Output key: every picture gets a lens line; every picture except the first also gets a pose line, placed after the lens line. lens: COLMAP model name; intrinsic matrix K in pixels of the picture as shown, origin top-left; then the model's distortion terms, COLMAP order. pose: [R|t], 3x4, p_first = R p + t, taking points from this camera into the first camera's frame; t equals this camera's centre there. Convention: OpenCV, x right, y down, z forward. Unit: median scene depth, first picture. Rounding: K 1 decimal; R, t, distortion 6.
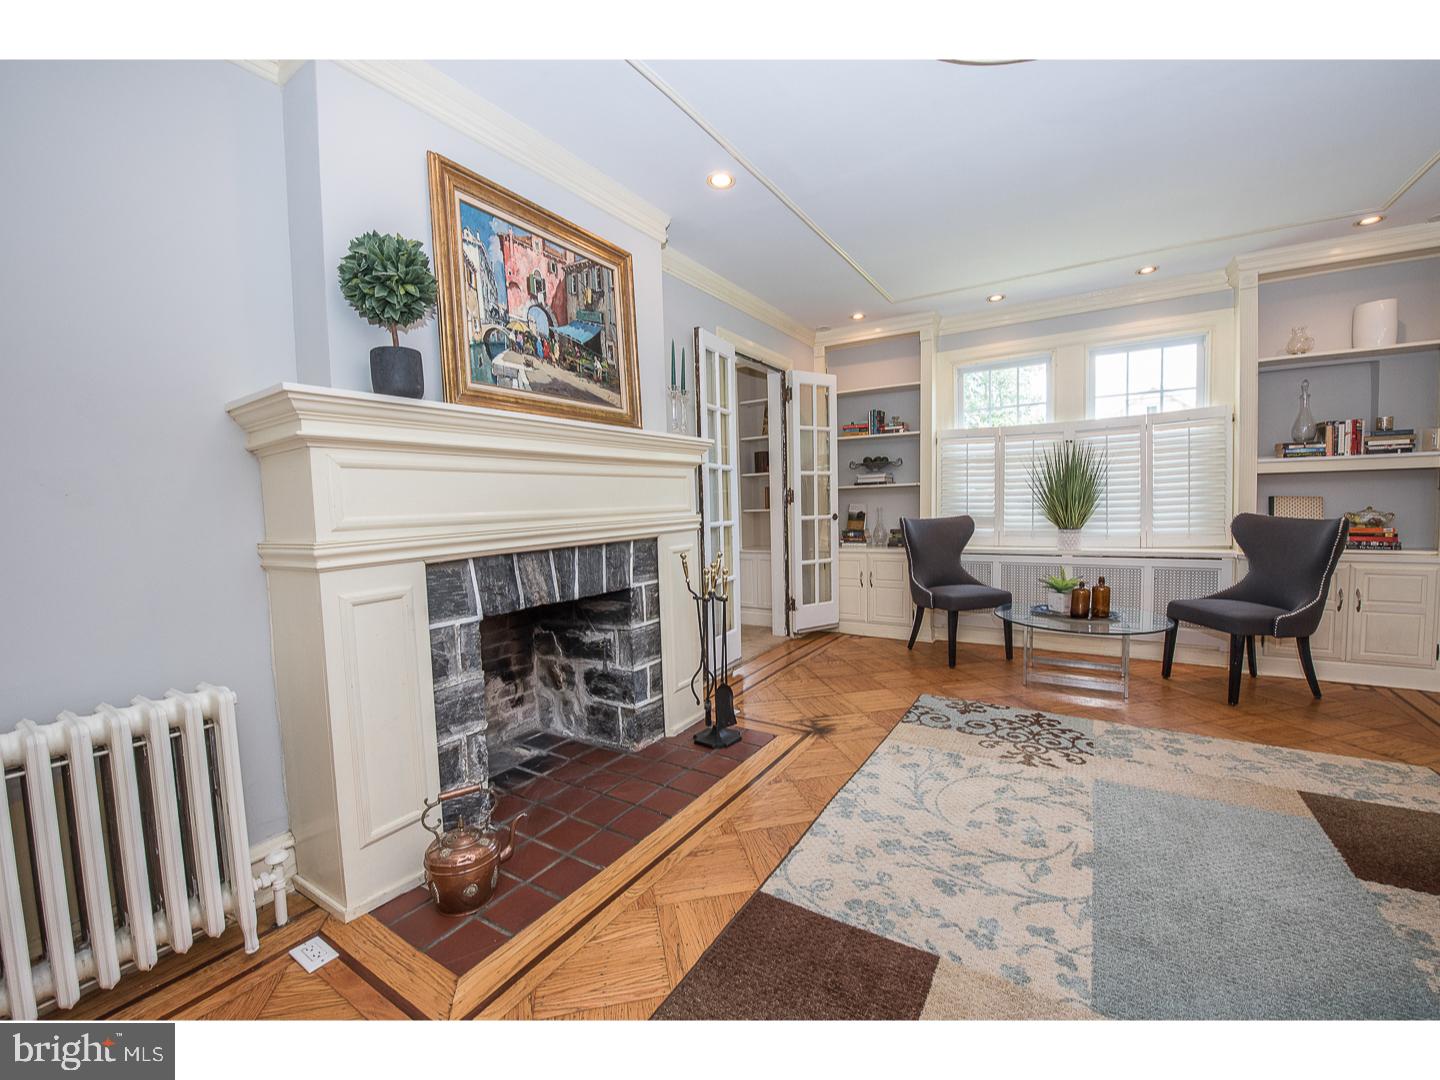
lens RADIAL K [[579.1, 0, 728.4], [0, 579.1, 539.4], [0, 0, 1]] dist [-0.020208, -0.001557]
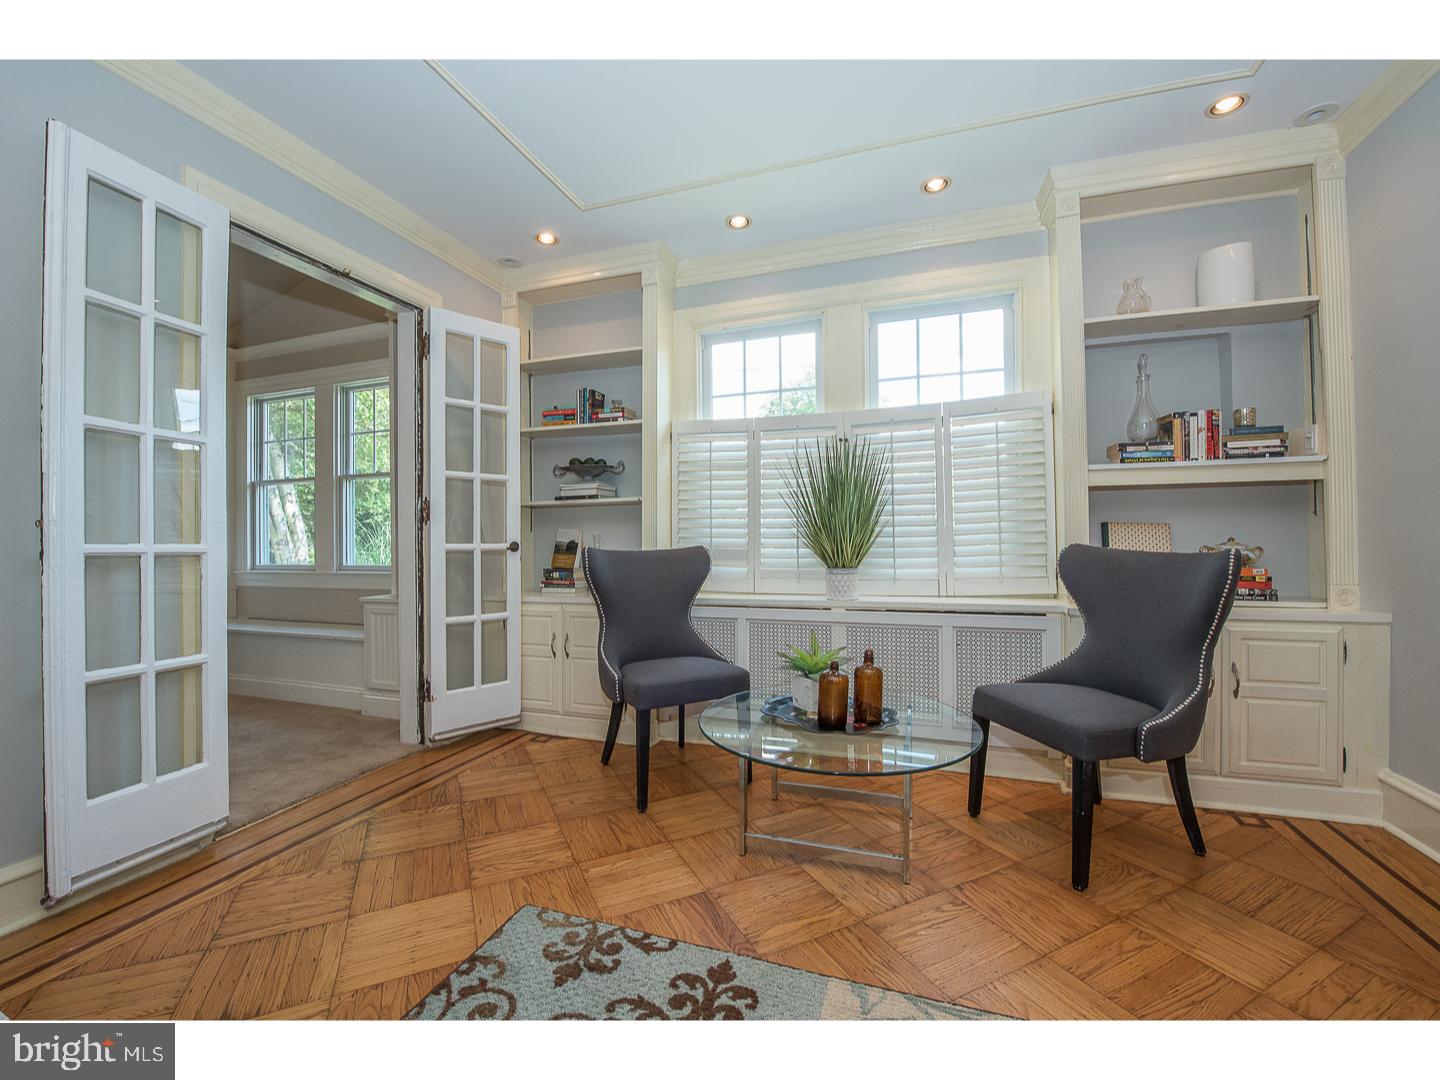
lens RADIAL K [[579.1, 0, 729.6], [0, 579.1, 538.4], [0, 0, 1]] dist [-0.020208, -0.001557]
pose [[0.971452, 0.020781, 0.236324, 0.429470], [-0.003607, 0.997335, -0.072869, -0.004295], [-0.237209, 0.069937, 0.968938, 0.532792]]
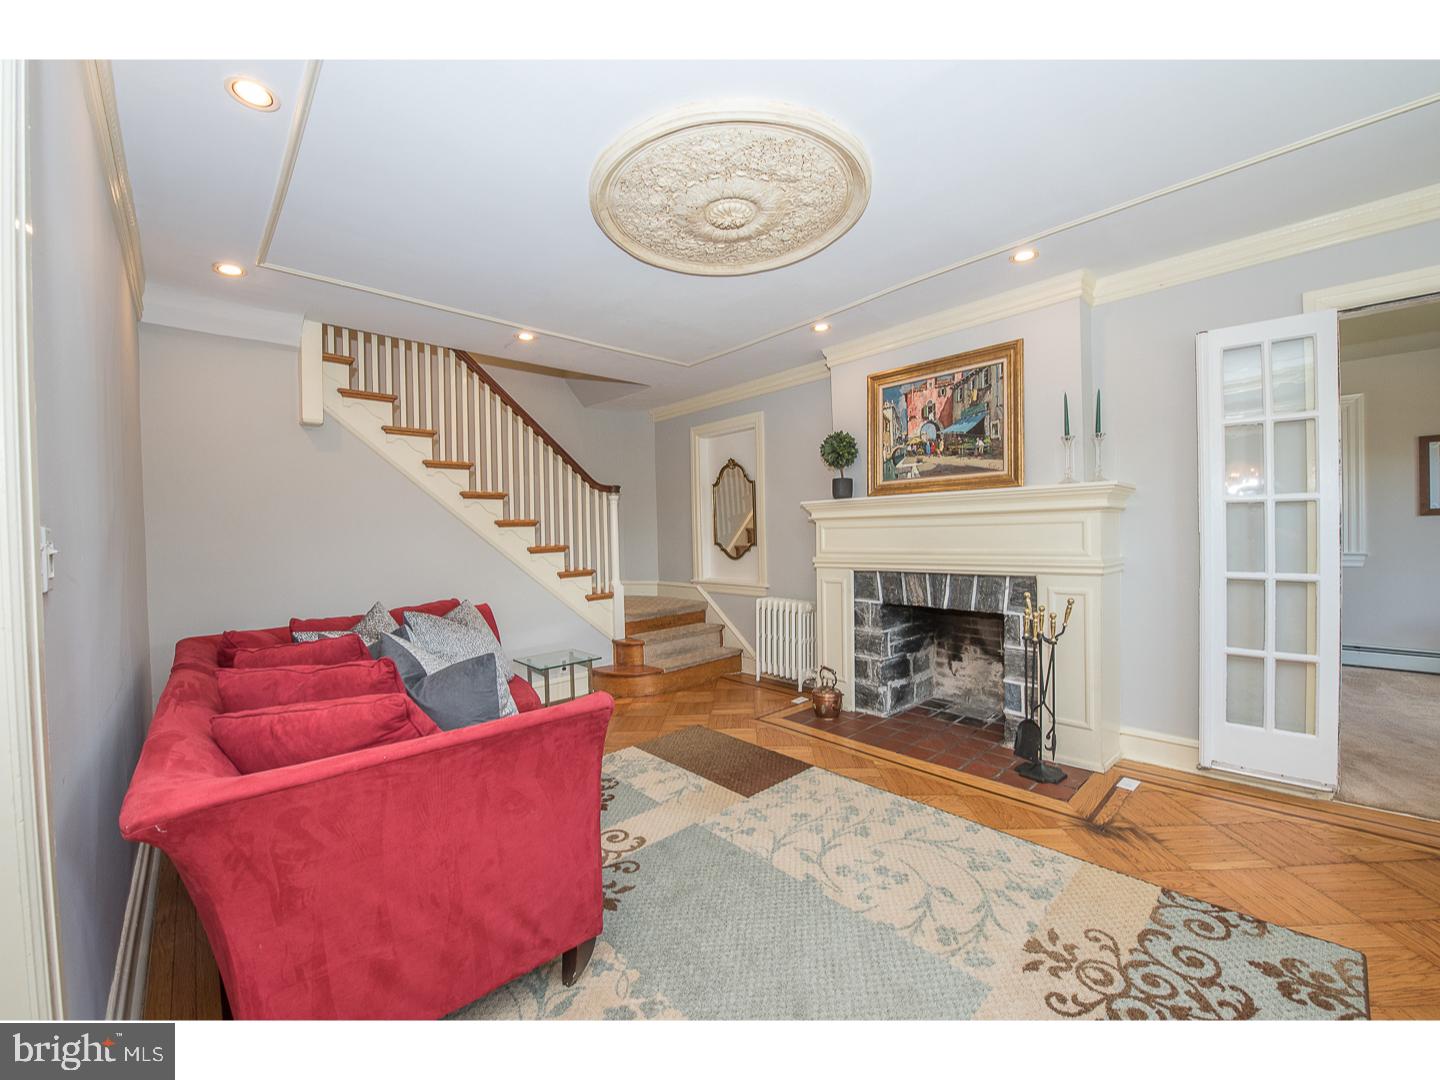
lens RADIAL K [[579.1, 0, 725.4], [0, 579.1, 538.1], [0, 0, 1]] dist [-0.020208, -0.001557]
pose [[-0.246758, 0.048381, -0.967869, 1.039037], [-0.030206, 0.997884, 0.057583, -0.117155], [0.968606, 0.043445, -0.244774, 0.637051]]
